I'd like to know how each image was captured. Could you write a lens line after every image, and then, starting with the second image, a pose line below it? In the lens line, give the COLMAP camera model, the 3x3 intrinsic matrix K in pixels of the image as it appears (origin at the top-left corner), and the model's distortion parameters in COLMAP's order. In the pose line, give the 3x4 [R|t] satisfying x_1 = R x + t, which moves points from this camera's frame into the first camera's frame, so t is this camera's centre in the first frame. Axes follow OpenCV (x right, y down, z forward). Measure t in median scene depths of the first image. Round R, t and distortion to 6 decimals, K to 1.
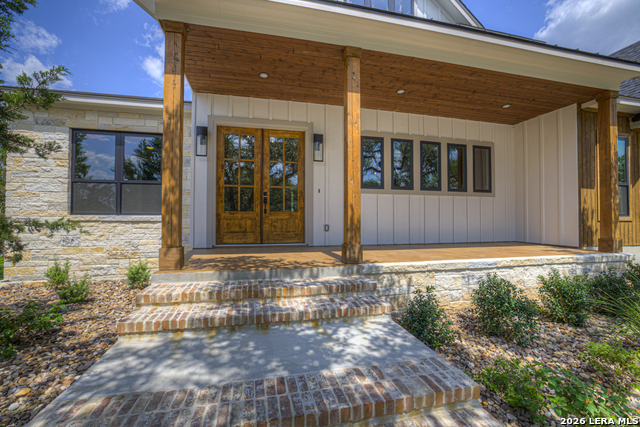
lens RADIAL K [[269.7, 0, 321.2], [0, 269.7, 213.1], [0, 0, 1]] dist [-0.001888, -0.000068]
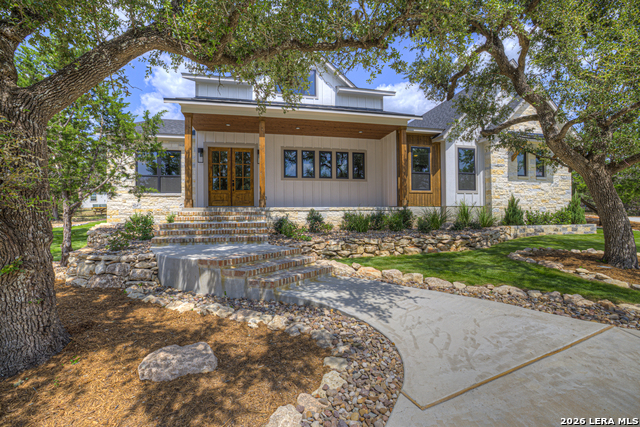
lens RADIAL K [[269.7, 0, 316.8], [0, 269.7, 210.6], [0, 0, 1]] dist [-0.001888, -0.000068]
pose [[0.999189, -0.011034, -0.038715, 0.470337], [0.011286, 0.999916, 0.006297, 0.137835], [0.038642, -0.006729, 0.999230, -0.930058]]
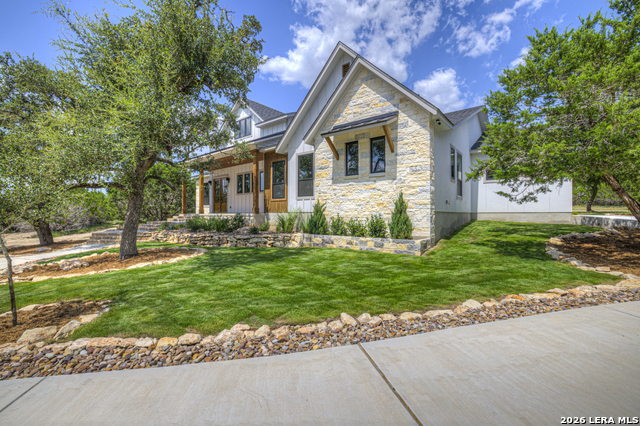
lens RADIAL K [[269.7, 0, 319.7], [0, 269.7, 215.4], [0, 0, 1]] dist [-0.001888, -0.000068]
pose [[0.585059, -0.004764, -0.810977, 3.137780], [0.011128, 0.999936, 0.002154, 0.148202], [0.810914, -0.010285, 0.585075, 0.012178]]
